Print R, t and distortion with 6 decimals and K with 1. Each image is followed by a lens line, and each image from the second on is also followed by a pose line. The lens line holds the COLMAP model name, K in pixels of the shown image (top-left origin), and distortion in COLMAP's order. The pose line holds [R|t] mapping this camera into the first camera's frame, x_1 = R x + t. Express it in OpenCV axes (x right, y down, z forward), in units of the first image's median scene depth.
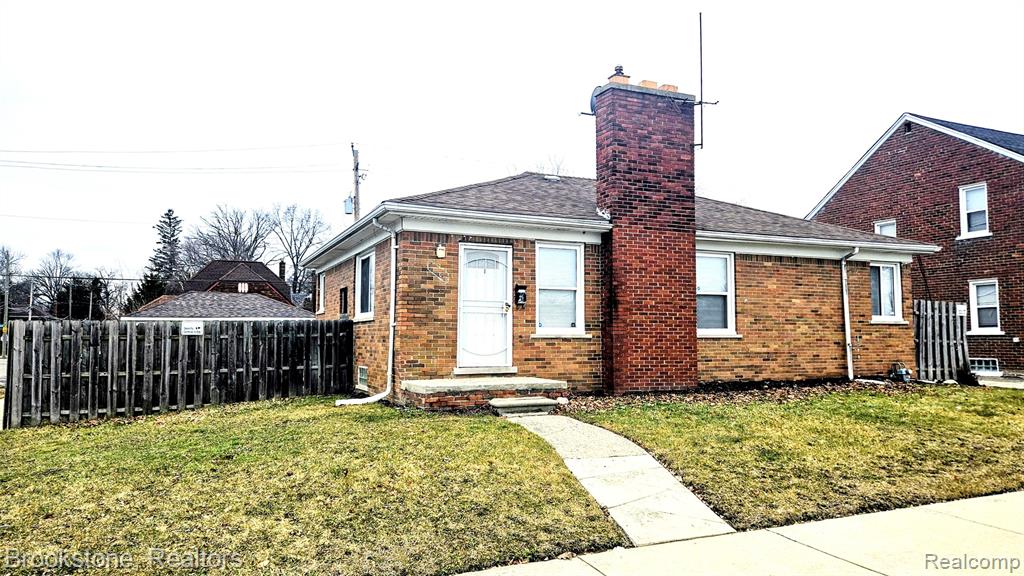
lens RADIAL K [[696.5, 0, 512.0], [0, 696.5, 288.0], [0, 0, 1]] dist [0.086785, -0.077360]
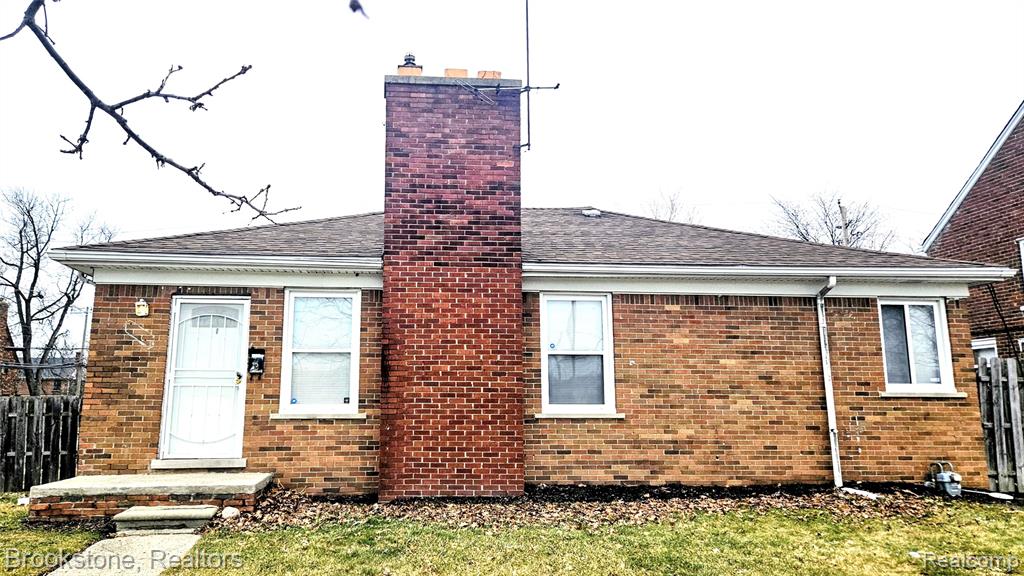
lens RADIAL K [[696.5, 0, 512.0], [0, 696.5, 288.0], [0, 0, 1]] dist [0.086785, -0.077360]
pose [[0.938558, -0.055283, -0.340664, 0.499580], [0.021725, 0.994593, -0.101549, 0.013459], [0.344436, 0.087909, 0.934685, 0.350101]]
